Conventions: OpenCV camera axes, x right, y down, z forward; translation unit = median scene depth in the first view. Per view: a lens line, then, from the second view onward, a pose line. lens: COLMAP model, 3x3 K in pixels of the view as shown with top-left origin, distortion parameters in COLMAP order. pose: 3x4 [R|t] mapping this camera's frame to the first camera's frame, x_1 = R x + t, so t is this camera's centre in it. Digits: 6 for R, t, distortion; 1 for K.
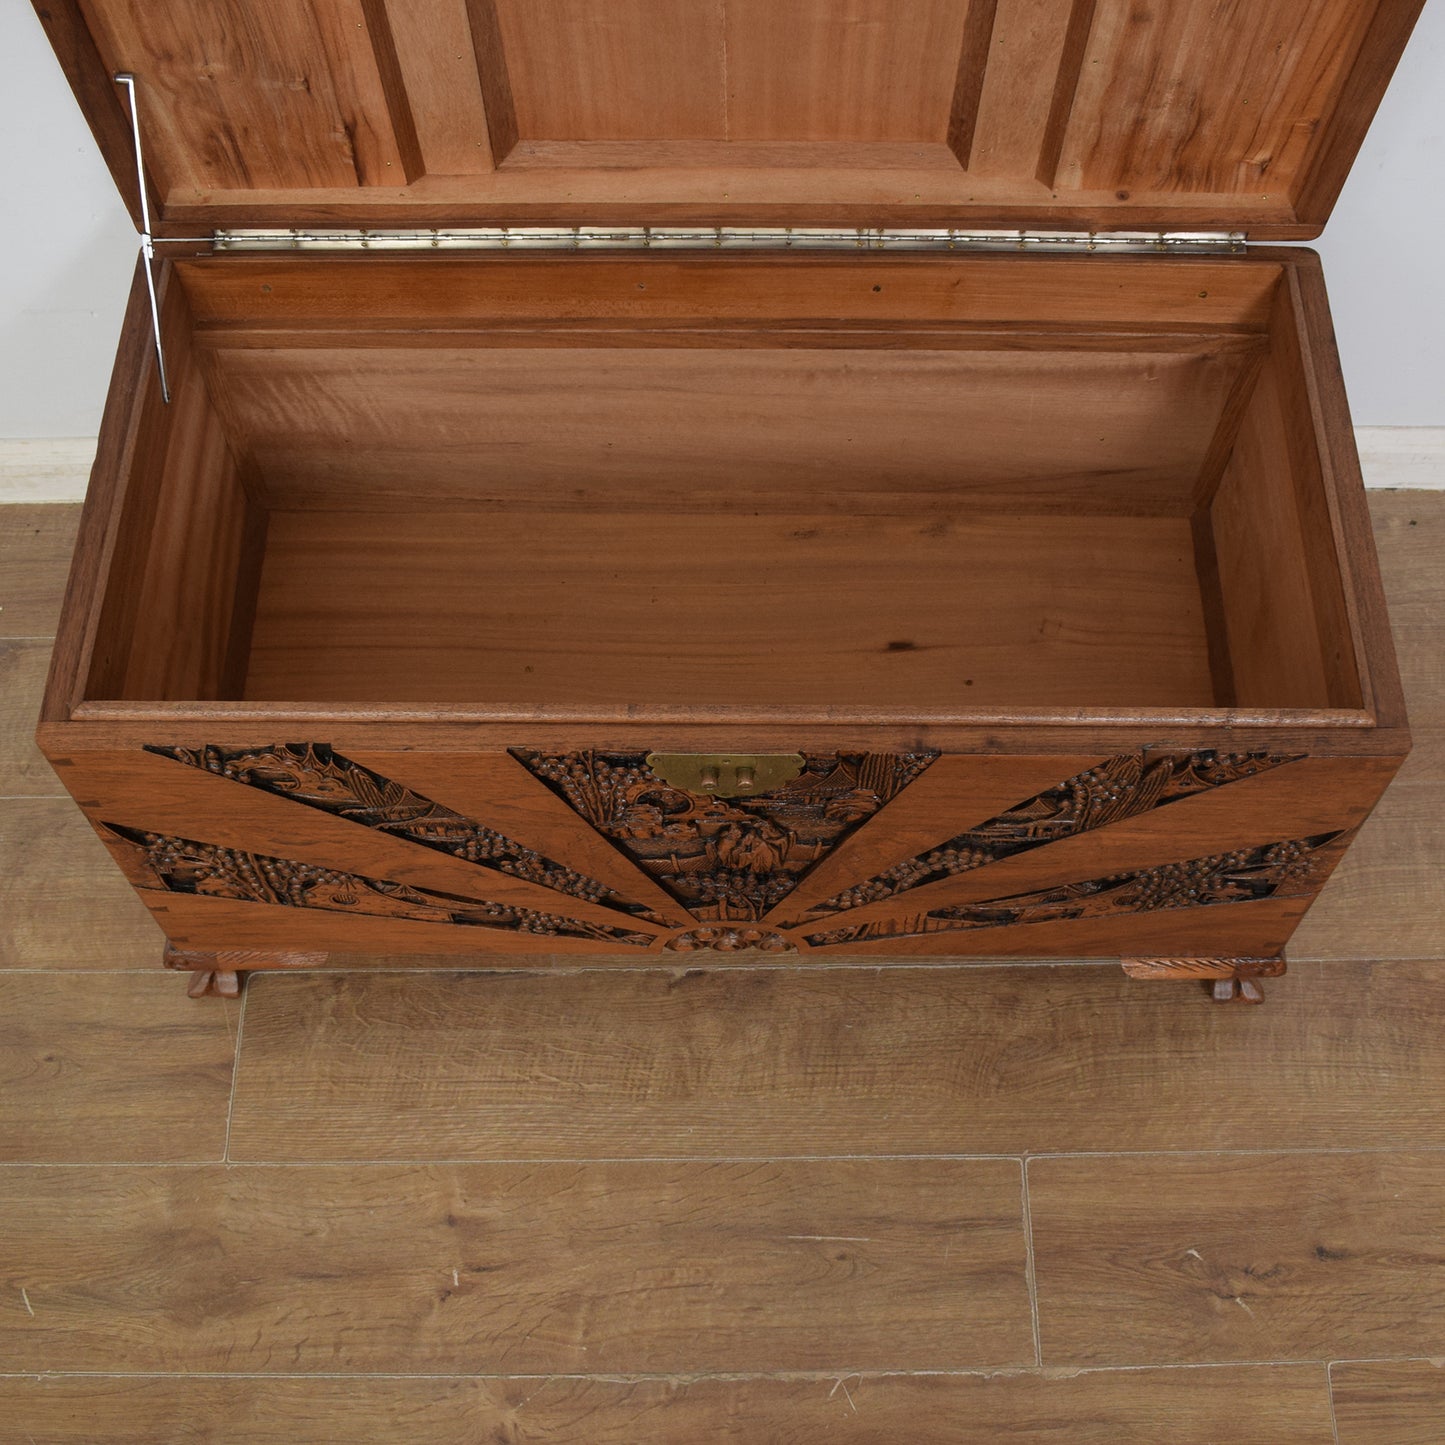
lens RADIAL K [[1797.9, 0, 710.2], [0, 1797.9, 787.5], [0, 0, 1]] dist [-0.085651, 0.033889]
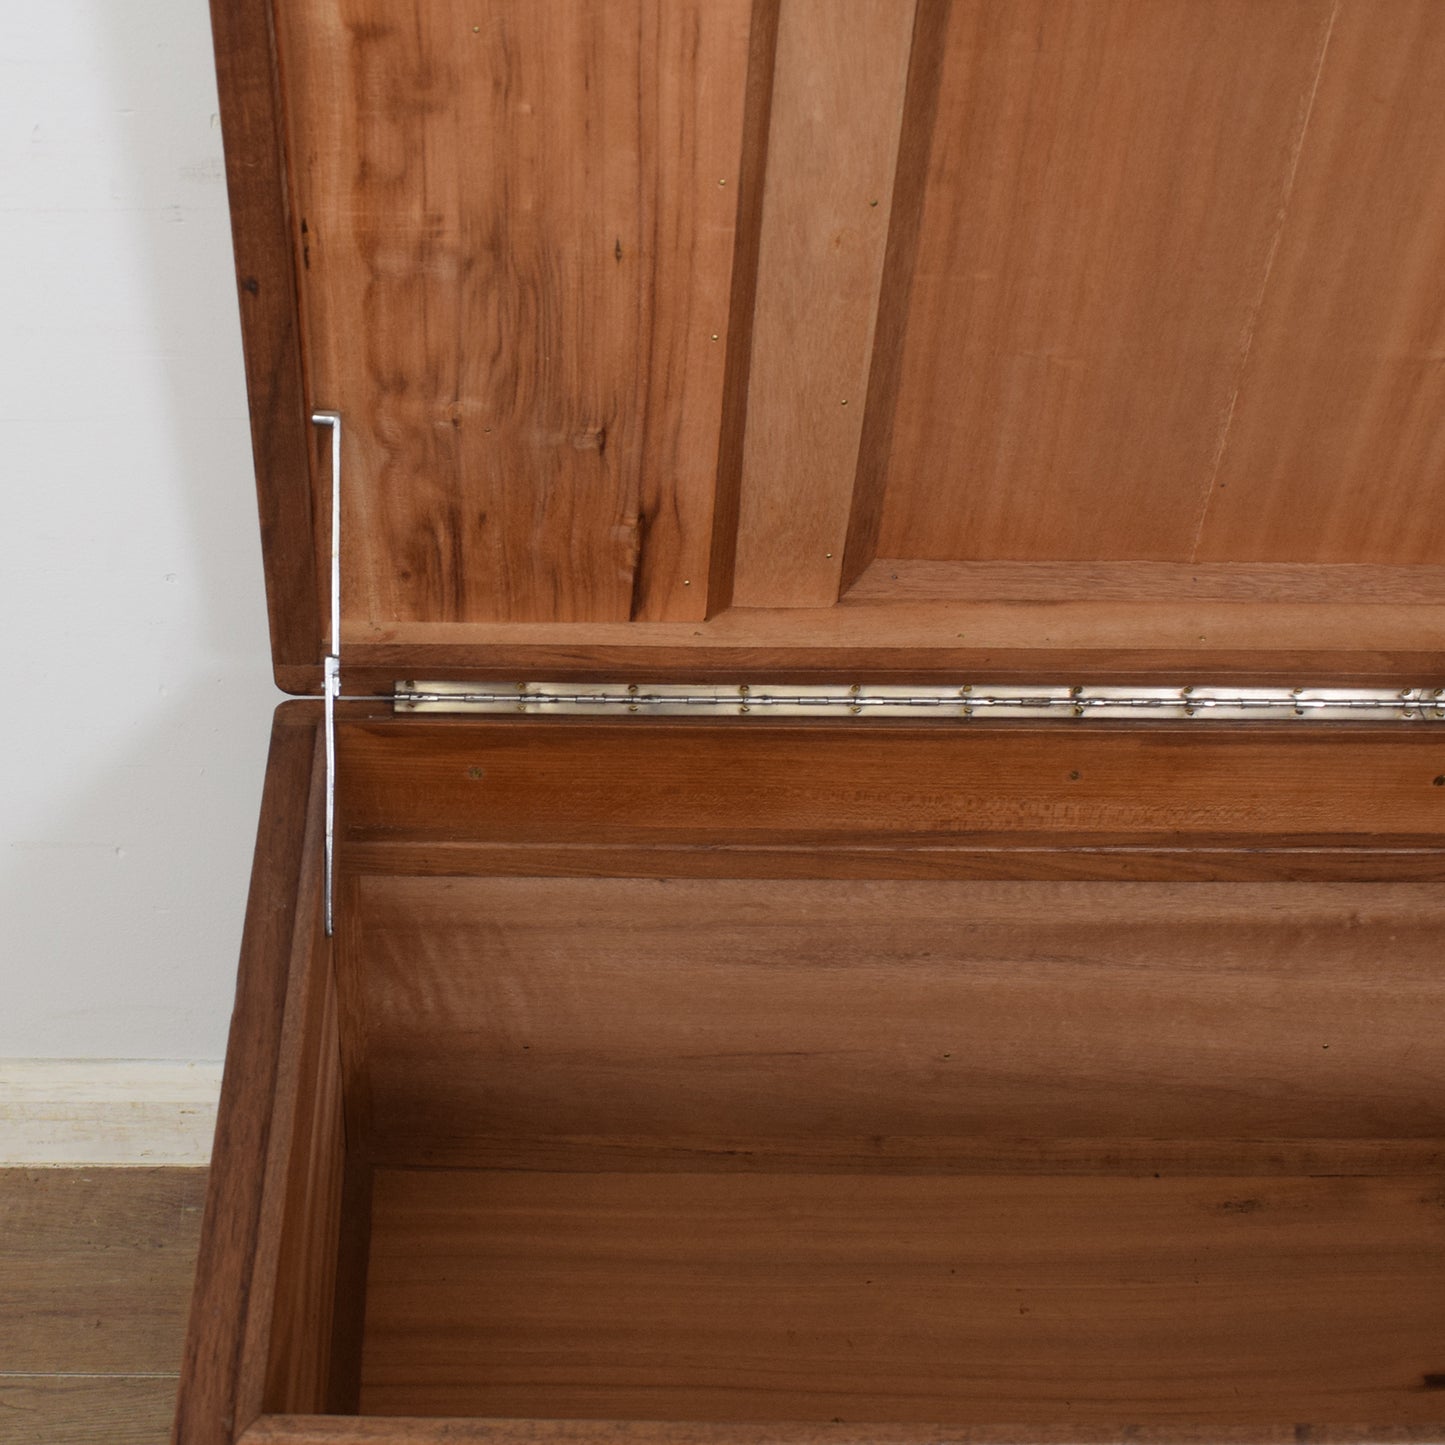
lens RADIAL K [[2497.0, 0, 722.5], [0, 2497.0, 722.5], [0, 0, 1]] dist [-0.057766, -0.096472]
pose [[0.999940, 0.002435, 0.010687, -0.171742], [0.001683, 0.929357, -0.369178, 0.025737], [-0.010831, 0.369174, 0.929297, 0.178532]]
